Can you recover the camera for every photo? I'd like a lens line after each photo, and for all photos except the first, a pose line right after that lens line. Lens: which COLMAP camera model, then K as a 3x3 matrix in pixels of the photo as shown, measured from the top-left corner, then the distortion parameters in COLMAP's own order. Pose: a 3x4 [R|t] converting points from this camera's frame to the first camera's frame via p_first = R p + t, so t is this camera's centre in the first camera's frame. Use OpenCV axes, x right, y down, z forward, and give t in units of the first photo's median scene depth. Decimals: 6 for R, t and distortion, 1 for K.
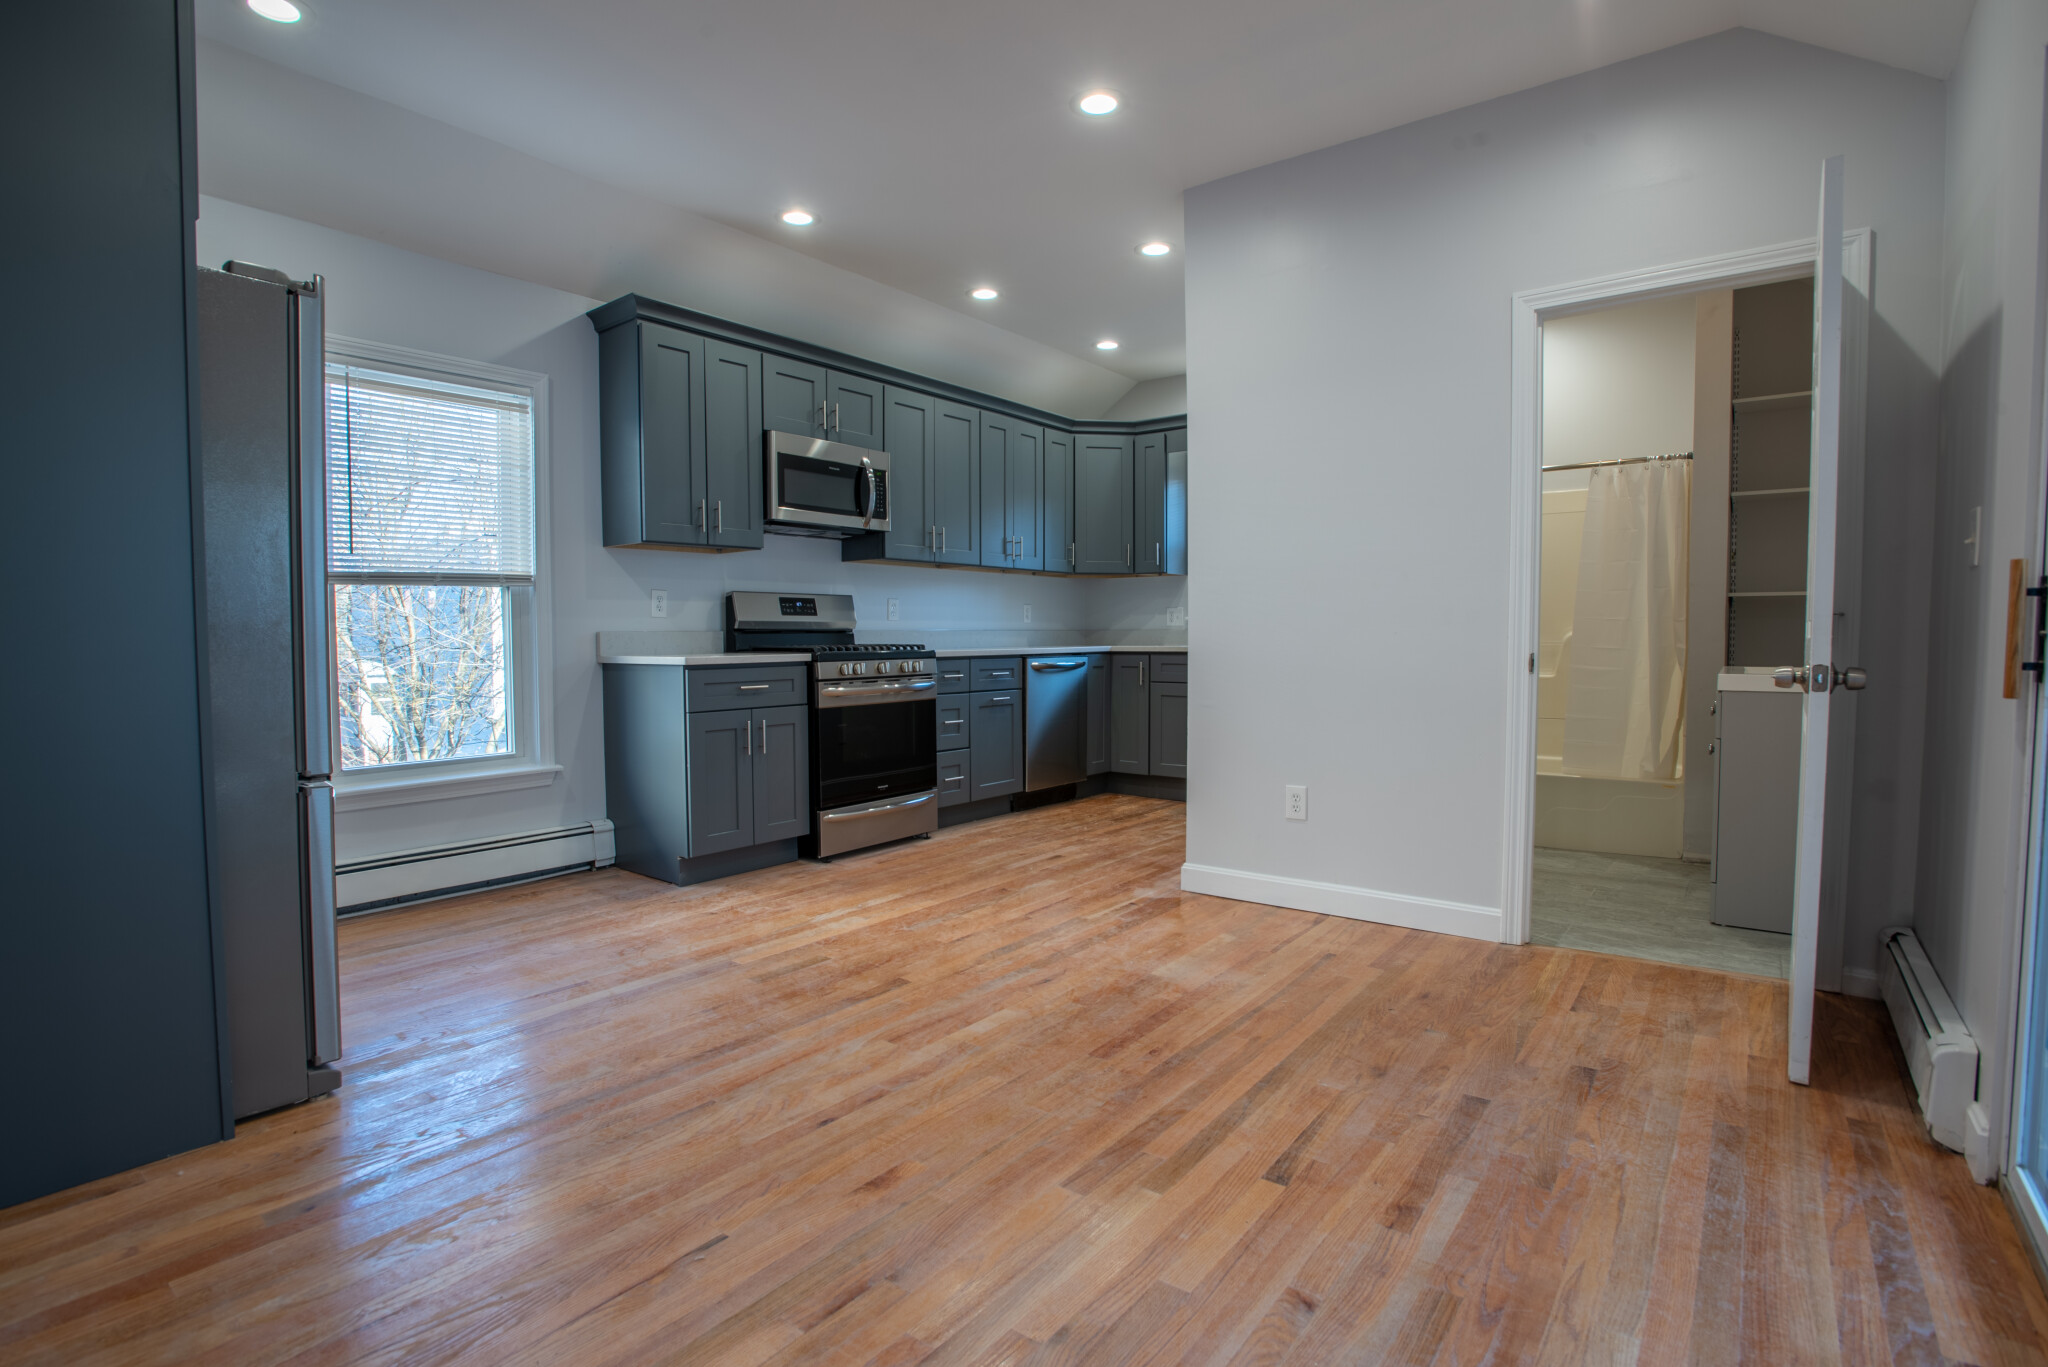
lens RADIAL K [[996.2, 0, 1026.4], [0, 996.2, 681.0], [0, 0, 1]] dist [-0.078894, 0.035594]
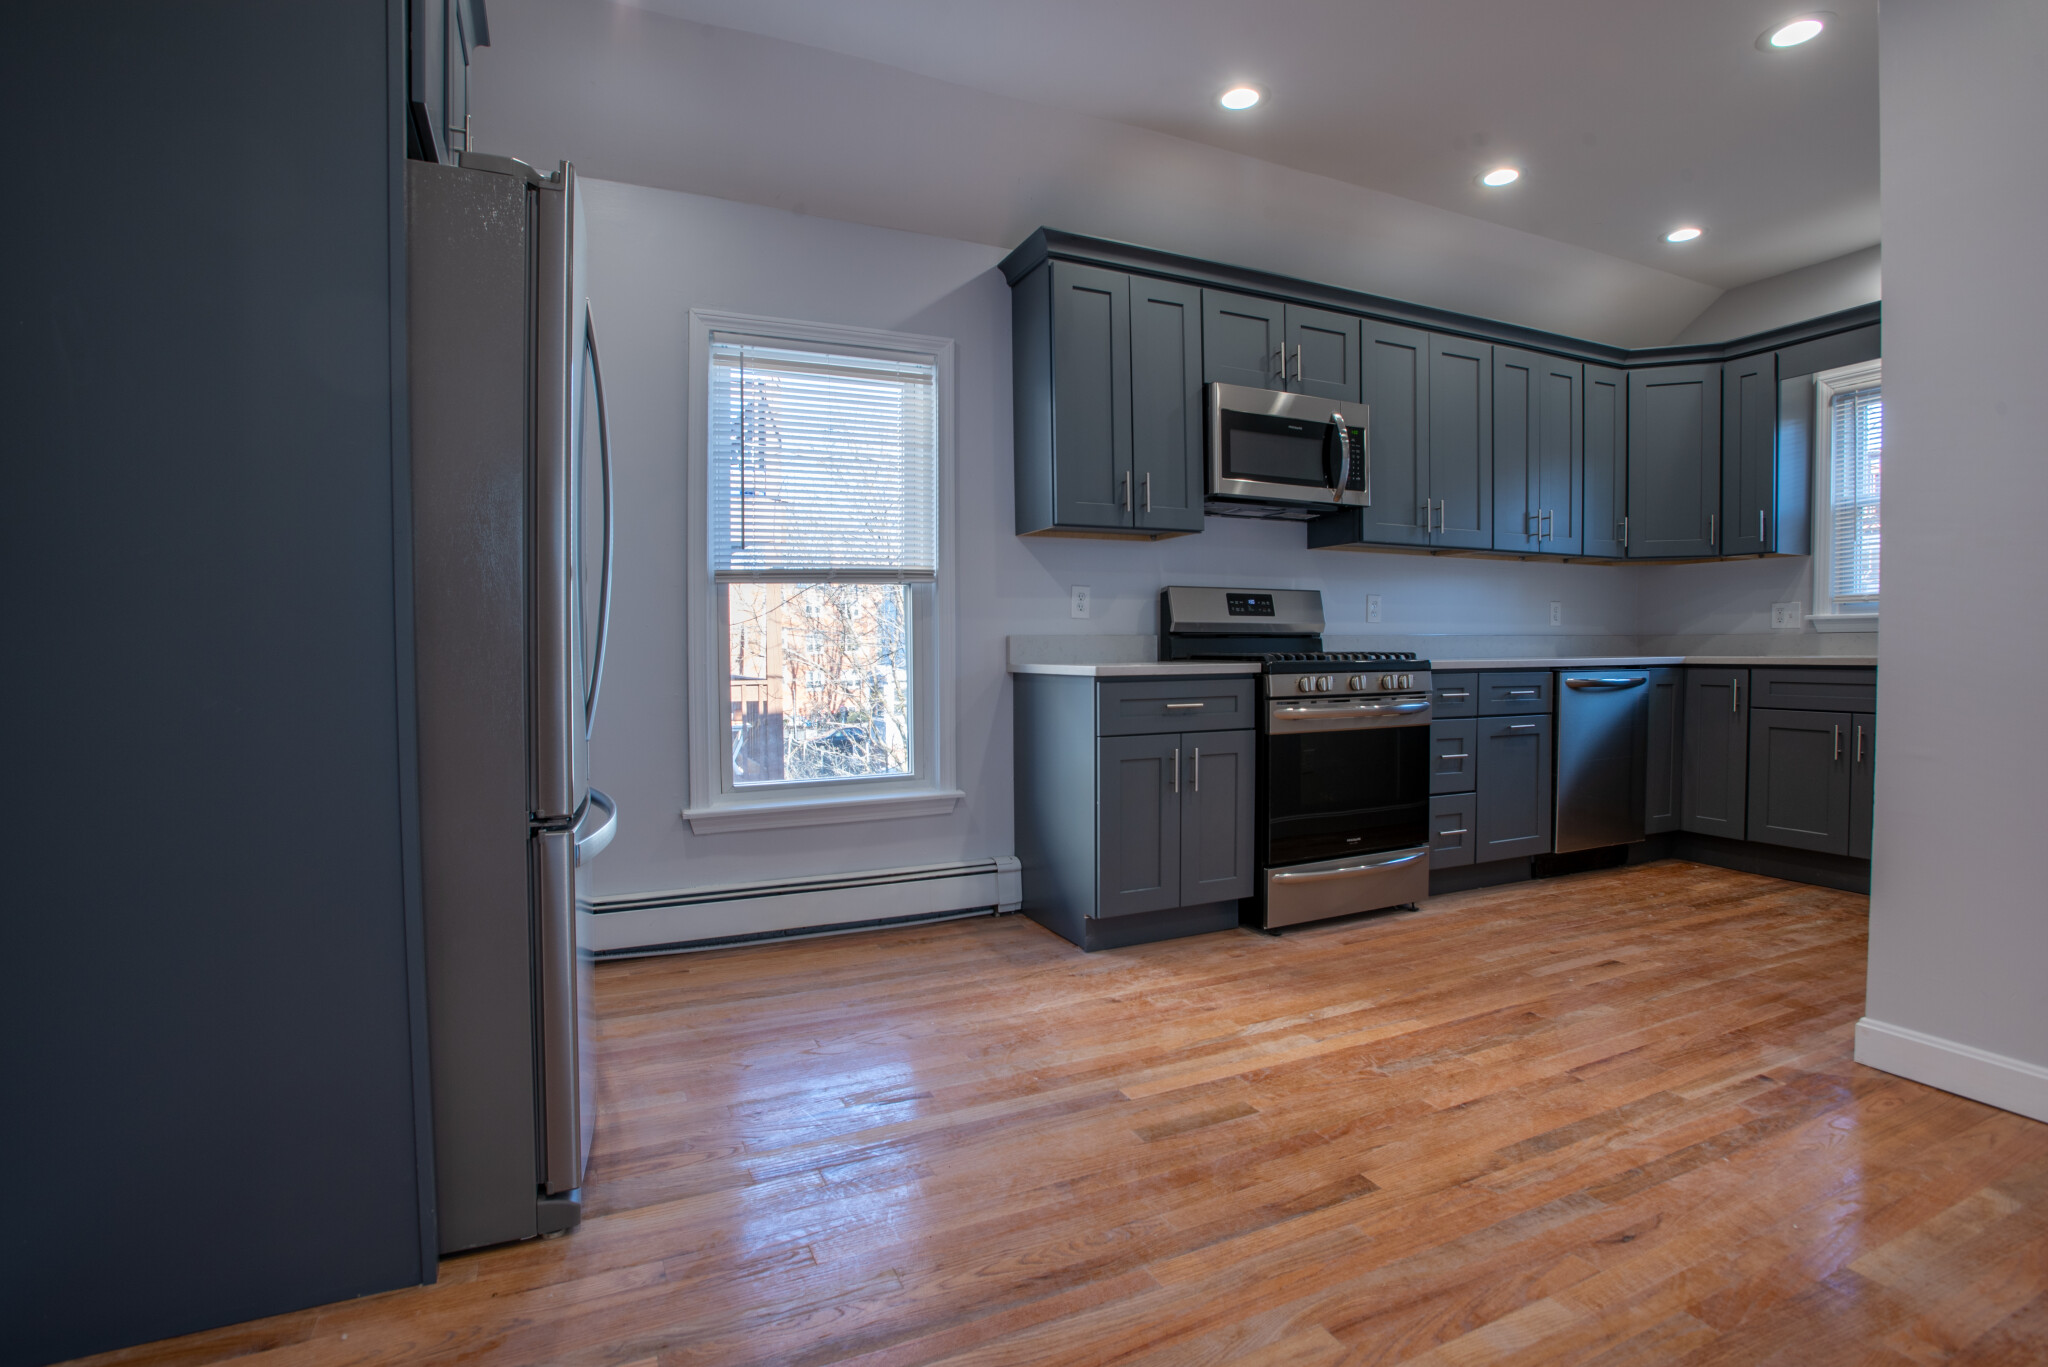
lens RADIAL K [[996.2, 0, 1026.4], [0, 996.2, 681.0], [0, 0, 1]] dist [-0.078894, 0.035594]
pose [[0.888805, 0.013898, -0.458074, -0.027281], [-0.019039, 0.999797, -0.006608, -0.005571], [0.457889, 0.014595, 0.888889, 0.248635]]
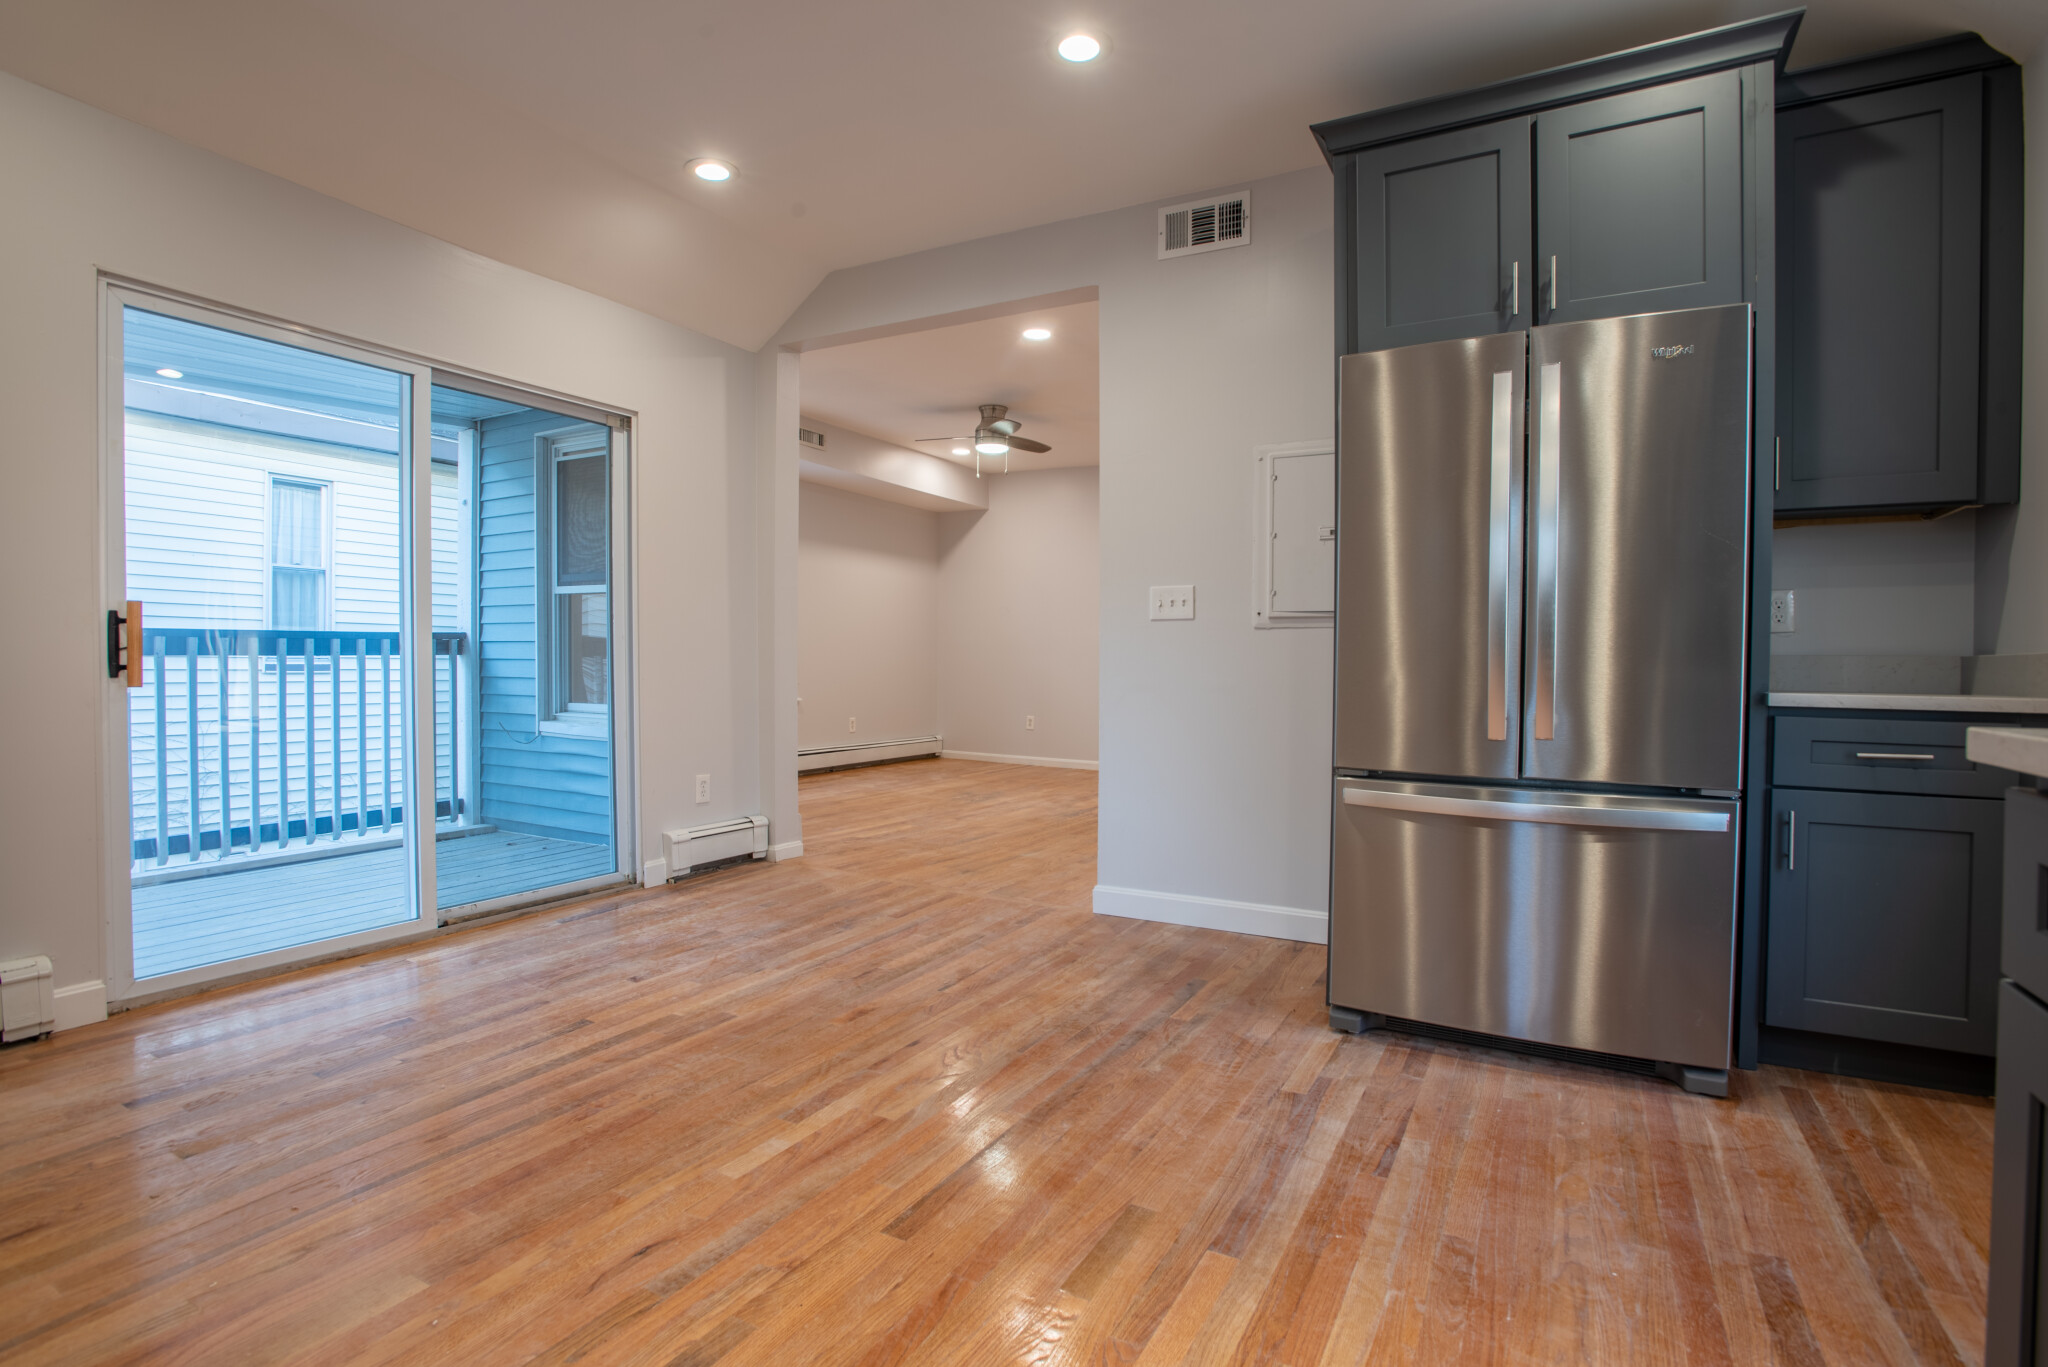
lens RADIAL K [[992.6, 0, 1027.2], [0, 992.6, 677.2], [0, 0, 1]] dist [-0.062574, 0.022232]
pose [[-0.989821, -0.001301, -0.142311, -0.085018], [-0.009936, 0.998150, 0.059982, -0.044498], [0.141970, 0.060786, -0.988003, 1.120883]]
